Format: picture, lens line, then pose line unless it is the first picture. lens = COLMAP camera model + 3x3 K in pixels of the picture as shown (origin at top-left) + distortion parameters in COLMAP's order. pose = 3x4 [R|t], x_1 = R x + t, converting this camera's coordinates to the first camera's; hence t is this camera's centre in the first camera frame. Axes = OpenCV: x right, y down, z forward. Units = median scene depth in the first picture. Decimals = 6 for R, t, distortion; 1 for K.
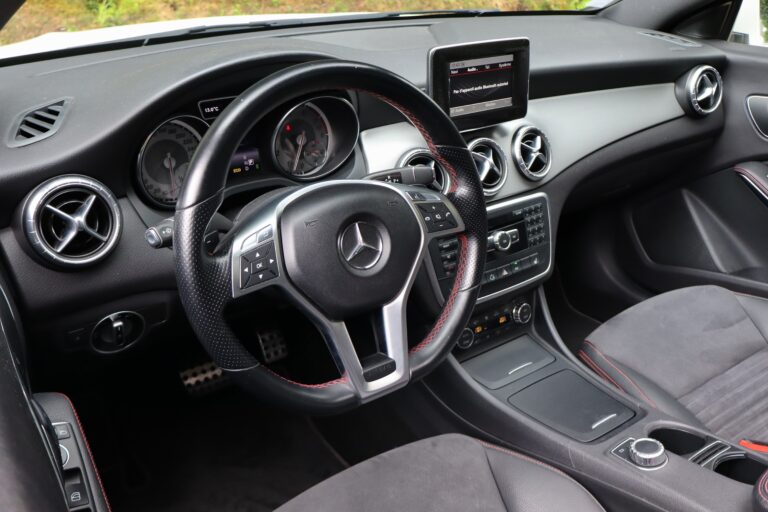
lens RADIAL K [[717.7, 0, 384.0], [0, 717.7, 256.0], [0, 0, 1]] dist [0.008462, 0.002146]
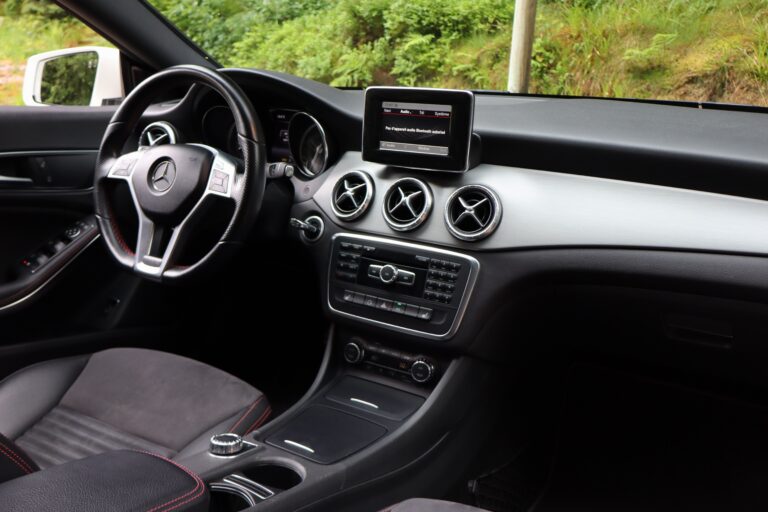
lens RADIAL K [[717.7, 0, 384.0], [0, 717.7, 256.0], [0, 0, 1]] dist [0.008462, 0.002146]
pose [[0.348353, 0.234235, -0.907626, 1.135684], [-0.414607, 0.906911, 0.074921, -0.124149], [0.840685, 0.350209, 0.413041, 0.578030]]
